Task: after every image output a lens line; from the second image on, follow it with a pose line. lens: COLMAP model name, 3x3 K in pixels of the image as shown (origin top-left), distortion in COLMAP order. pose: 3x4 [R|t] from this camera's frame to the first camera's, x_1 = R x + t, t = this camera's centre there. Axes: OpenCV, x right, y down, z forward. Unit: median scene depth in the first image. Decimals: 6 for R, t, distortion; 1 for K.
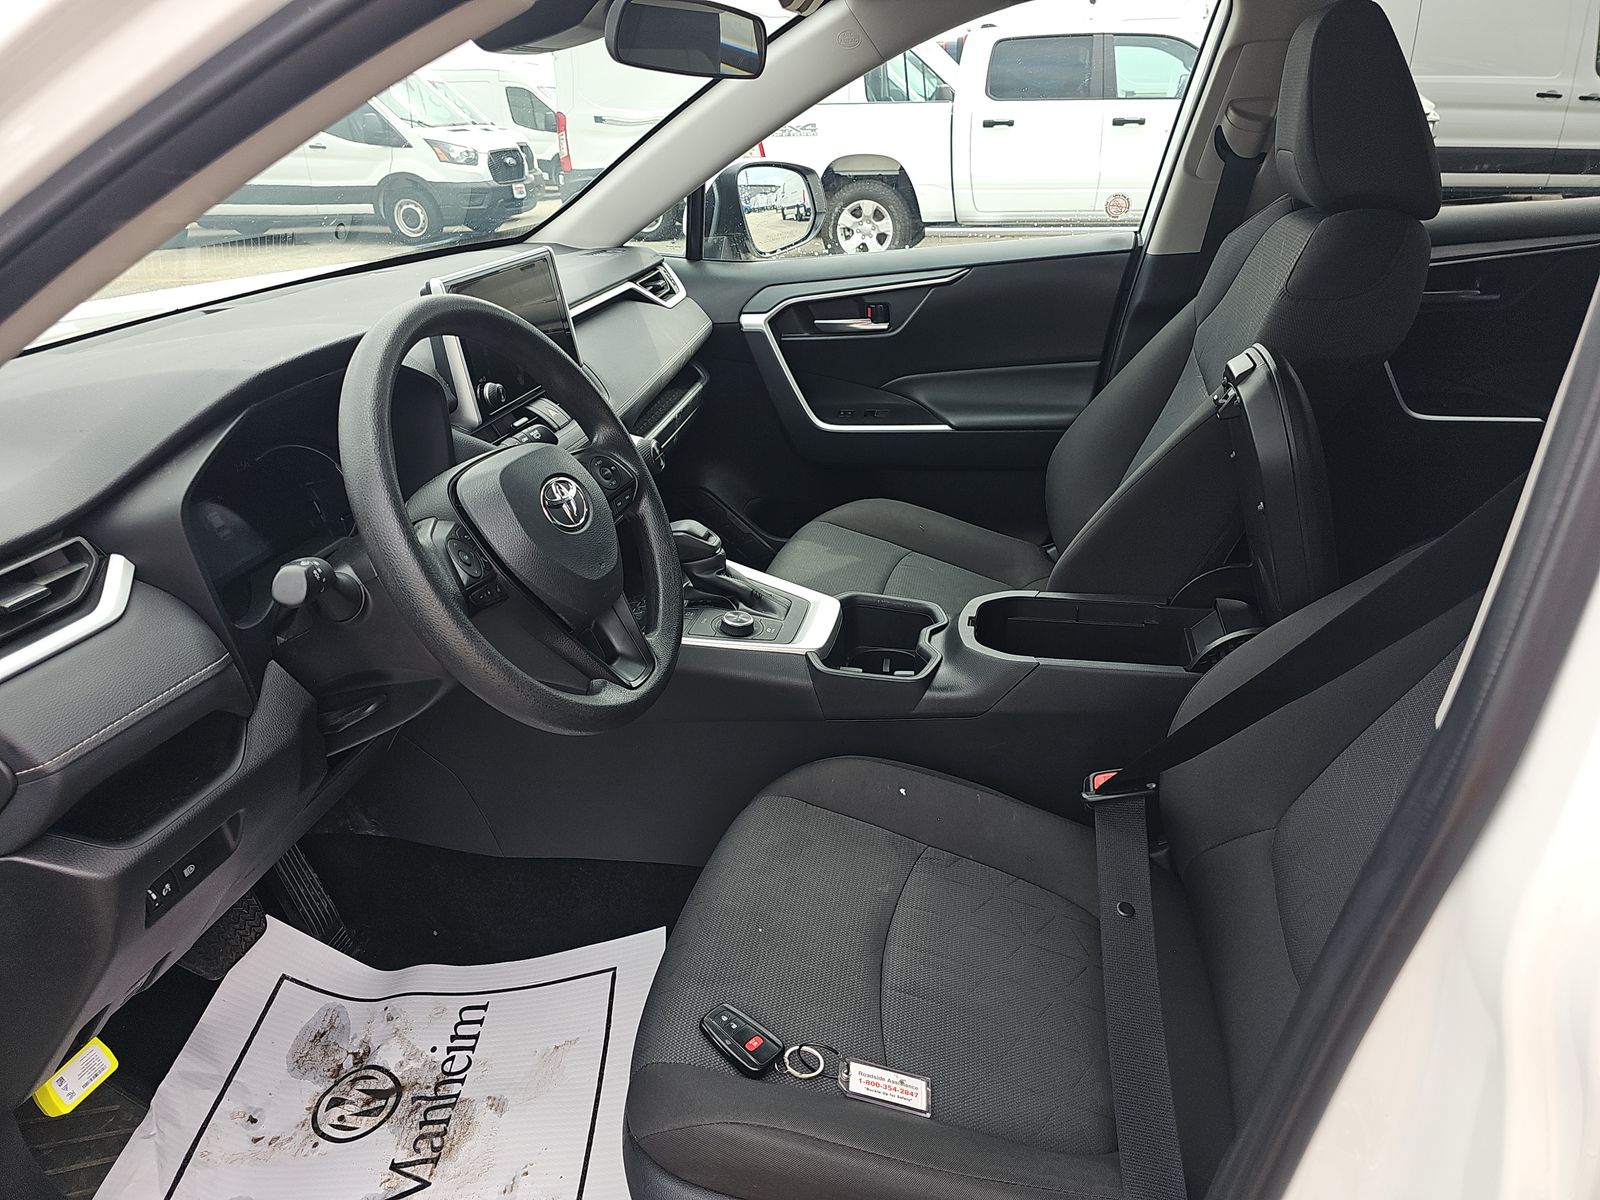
lens RADIAL K [[1047.4, 0, 800.0], [0, 1047.4, 600.0], [0, 0, 1]] dist [0.056266, -0.062860]
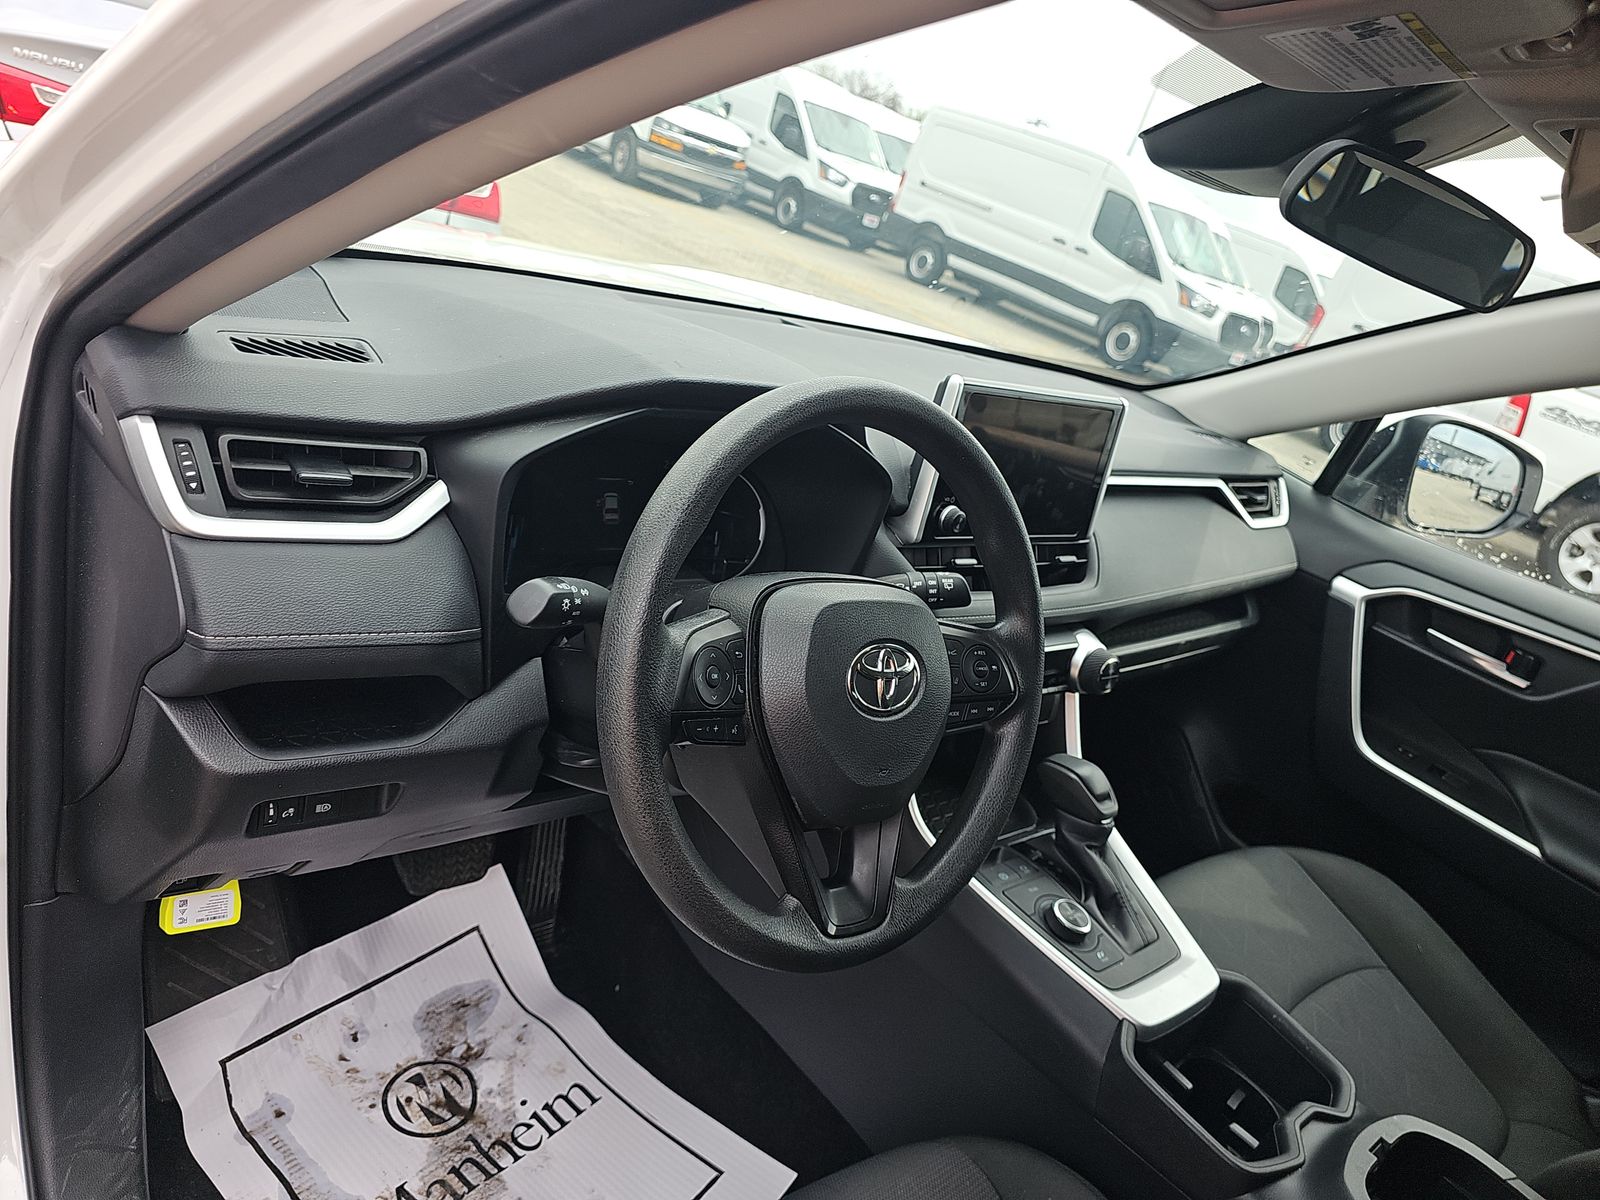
lens RADIAL K [[1047.4, 0, 800.0], [0, 1047.4, 600.0], [0, 0, 1]] dist [0.056266, -0.062860]
pose [[0.734492, 0.487147, -0.472450, 0.044180], [-0.538454, 0.842078, 0.031170, -0.089655], [0.413024, 0.231498, 0.880806, 0.195372]]
